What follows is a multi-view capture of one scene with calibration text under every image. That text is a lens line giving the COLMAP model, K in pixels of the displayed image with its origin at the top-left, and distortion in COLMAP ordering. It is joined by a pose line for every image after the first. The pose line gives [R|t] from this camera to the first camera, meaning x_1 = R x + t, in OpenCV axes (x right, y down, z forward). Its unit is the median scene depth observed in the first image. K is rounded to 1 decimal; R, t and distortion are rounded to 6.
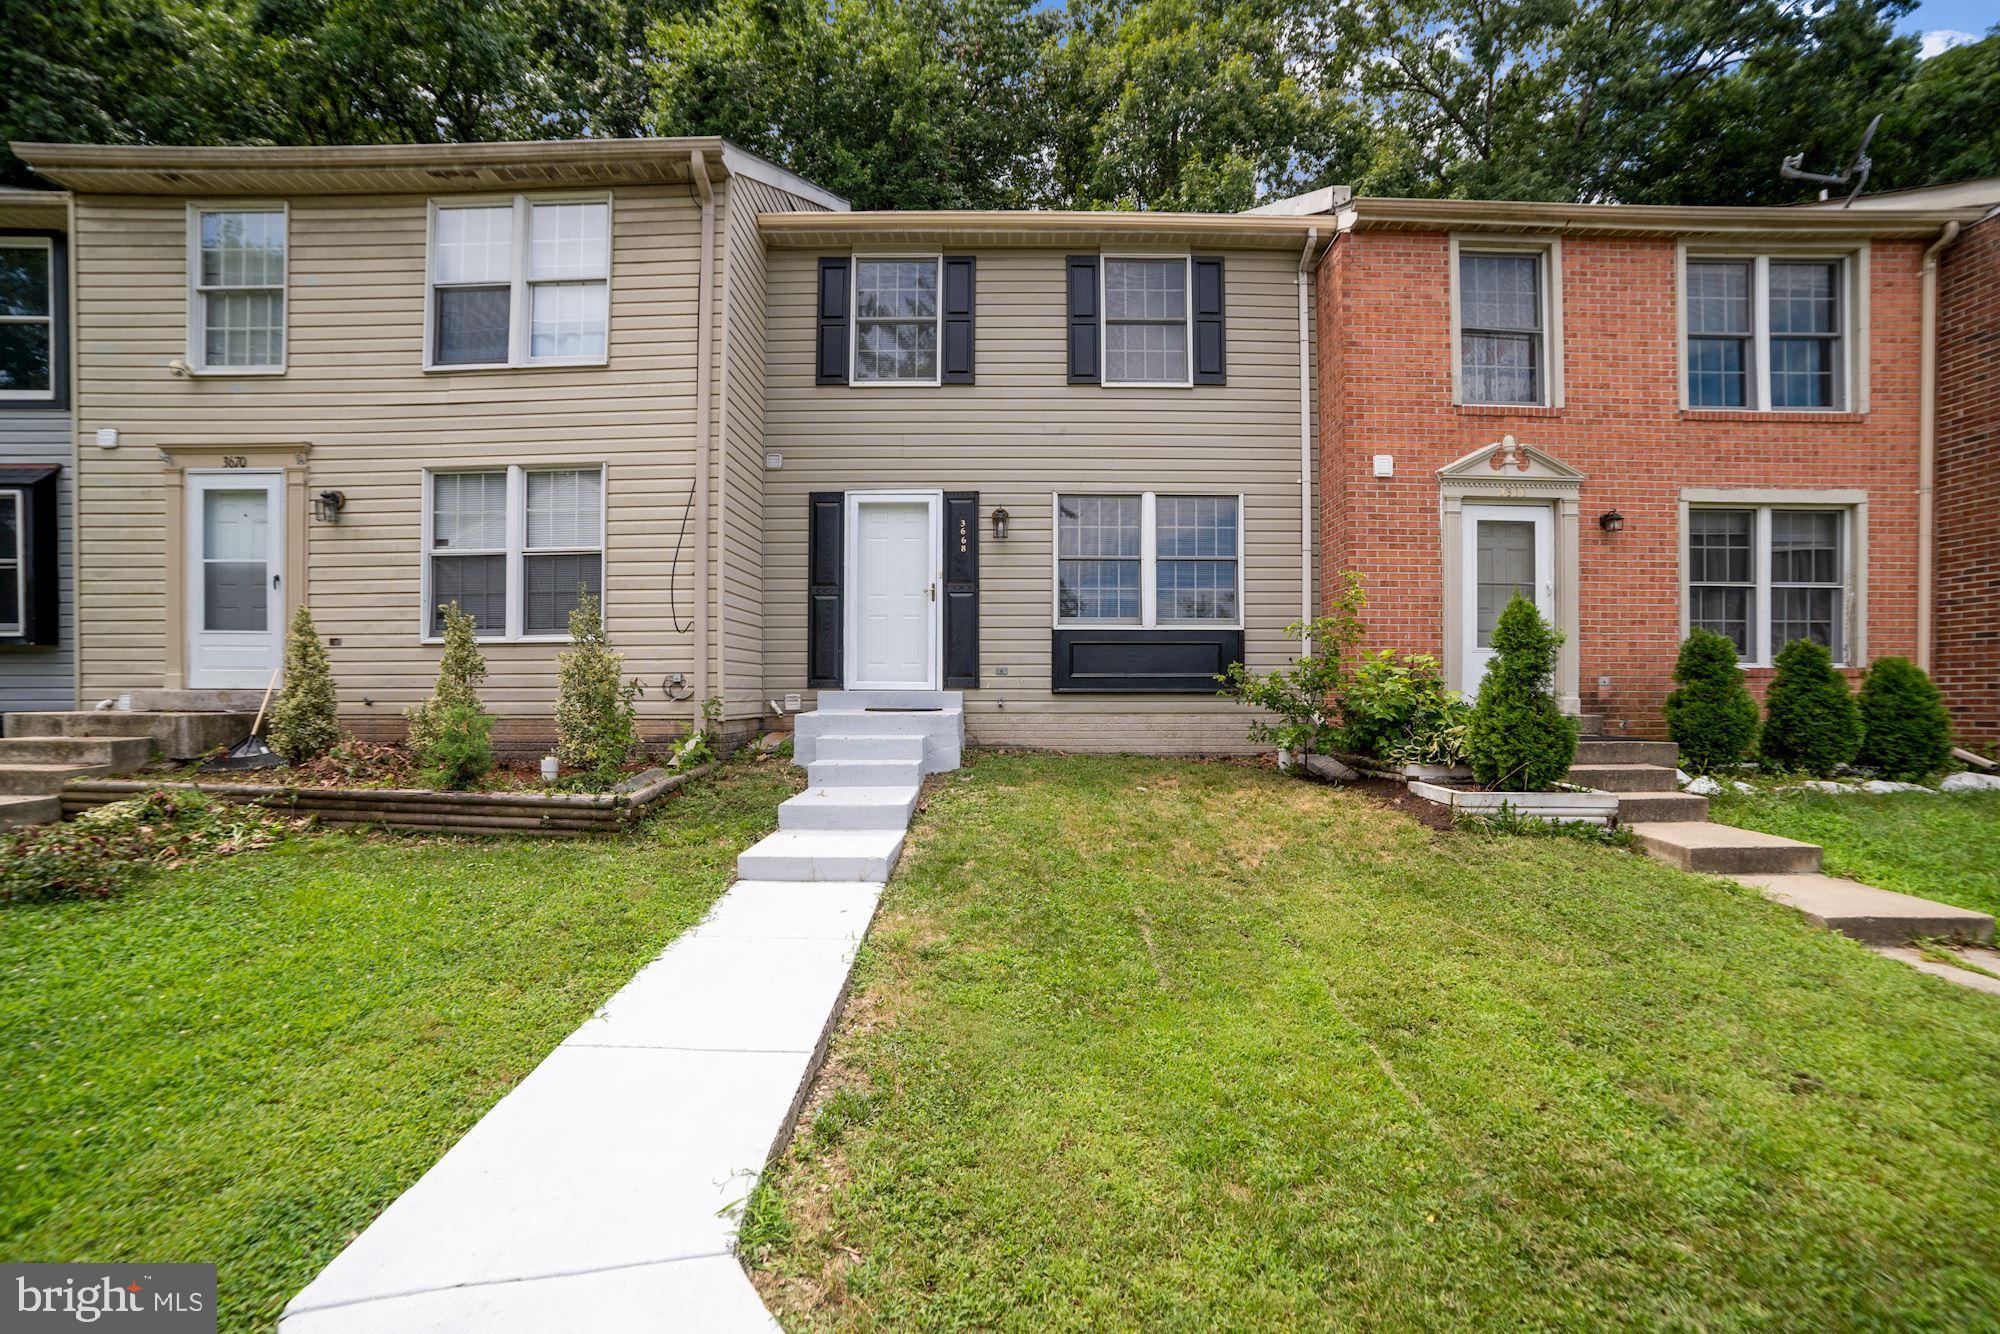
lens RADIAL K [[857.0, 0, 950.2], [0, 857.0, 704.1], [0, 0, 1]] dist [-0.036388, 0.016244]
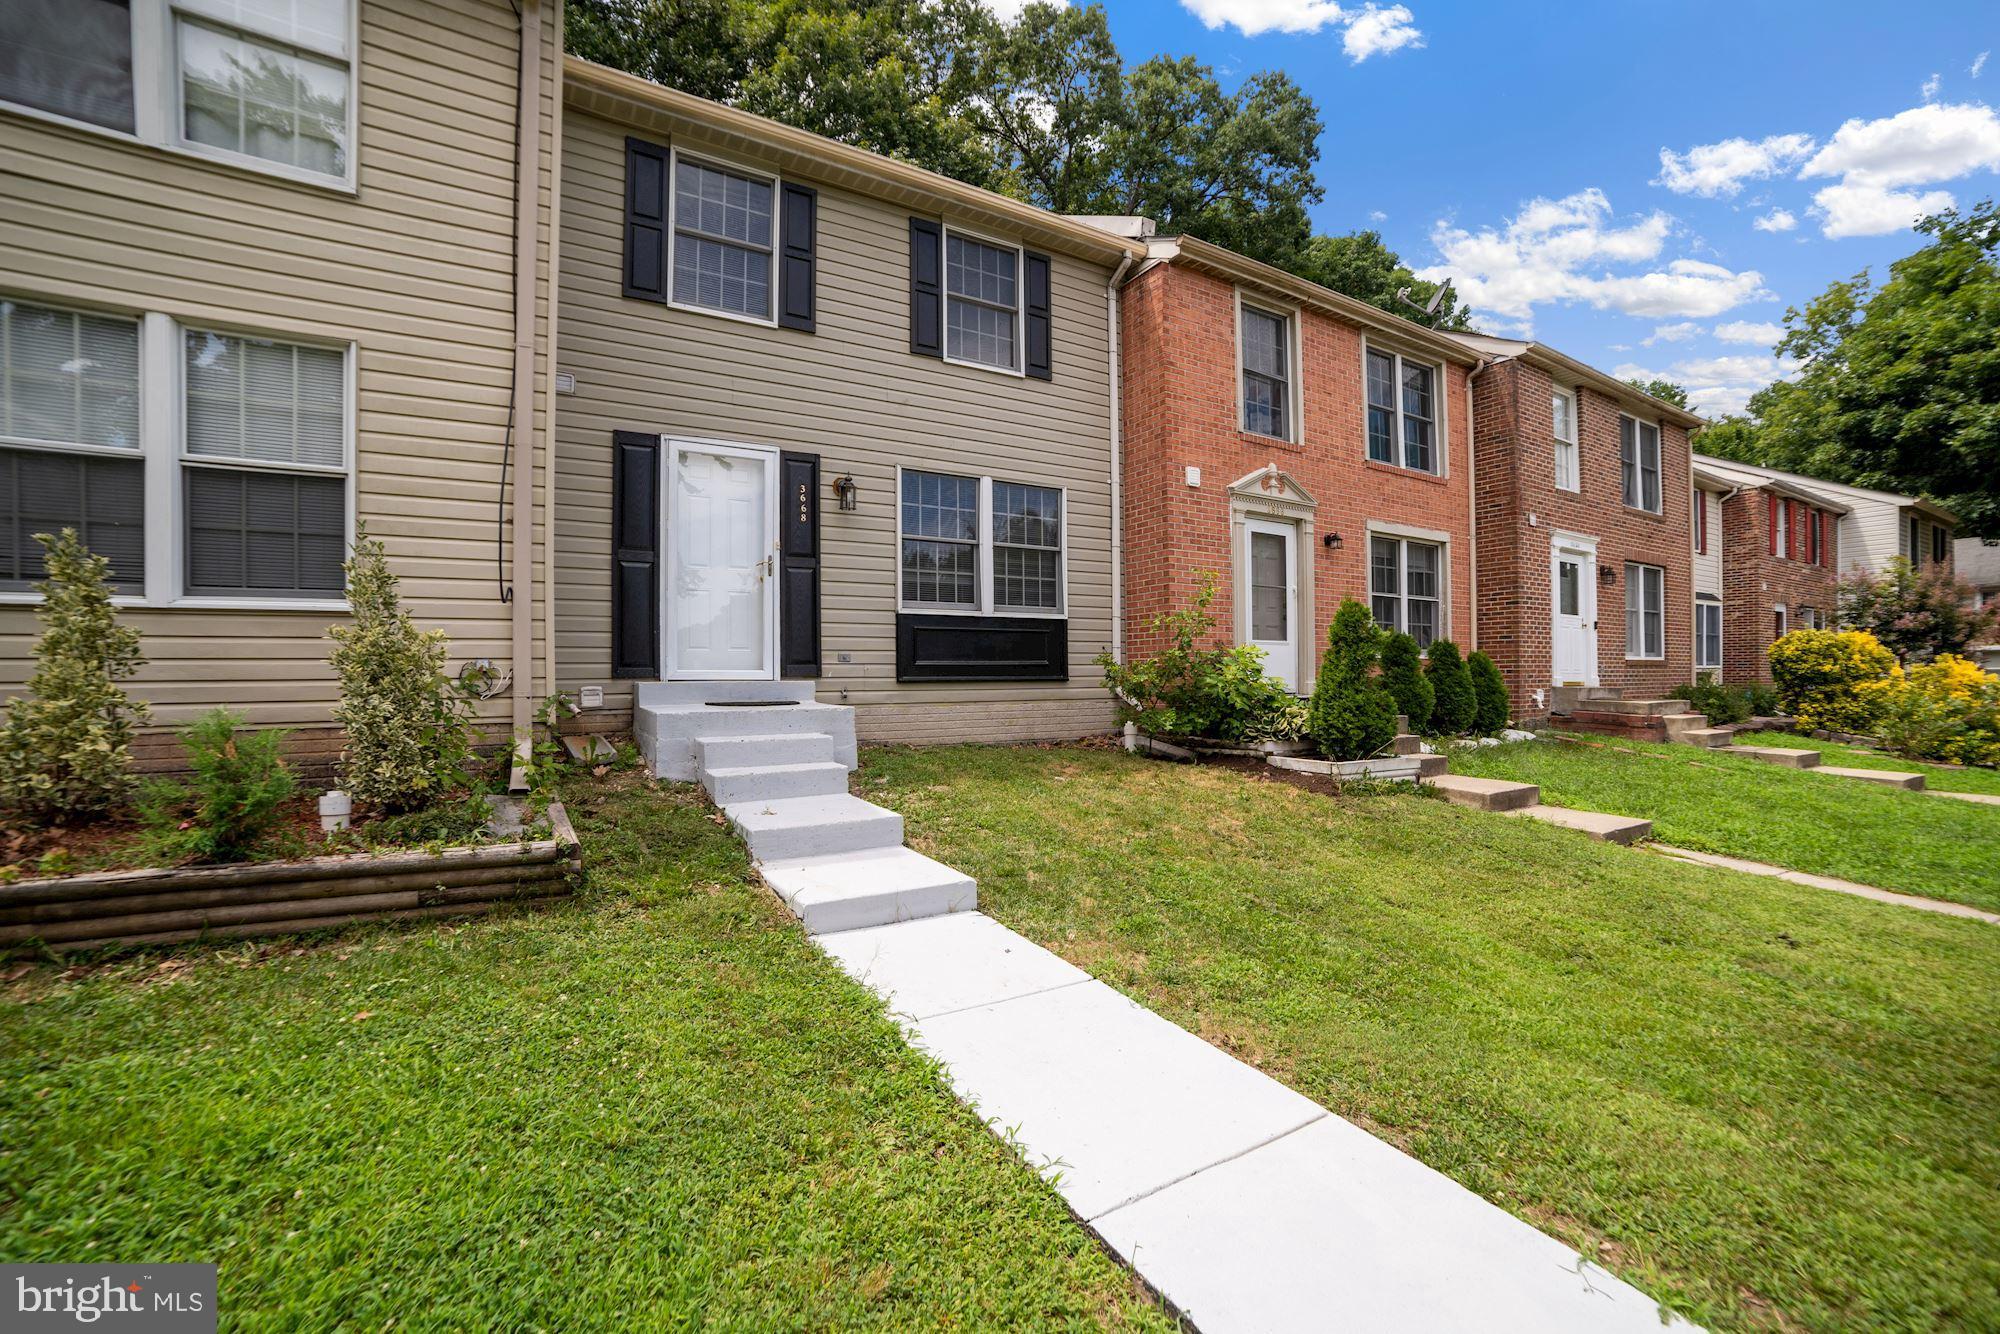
lens RADIAL K [[857.0, 0, 1093.2], [0, 857.0, 683.8], [0, 0, 1]] dist [-0.036388, 0.016244]
pose [[0.850271, -0.011622, 0.526218, -0.195036], [0.015667, 0.999872, -0.003232, -0.004488], [-0.526113, 0.010993, 0.850344, 0.104356]]
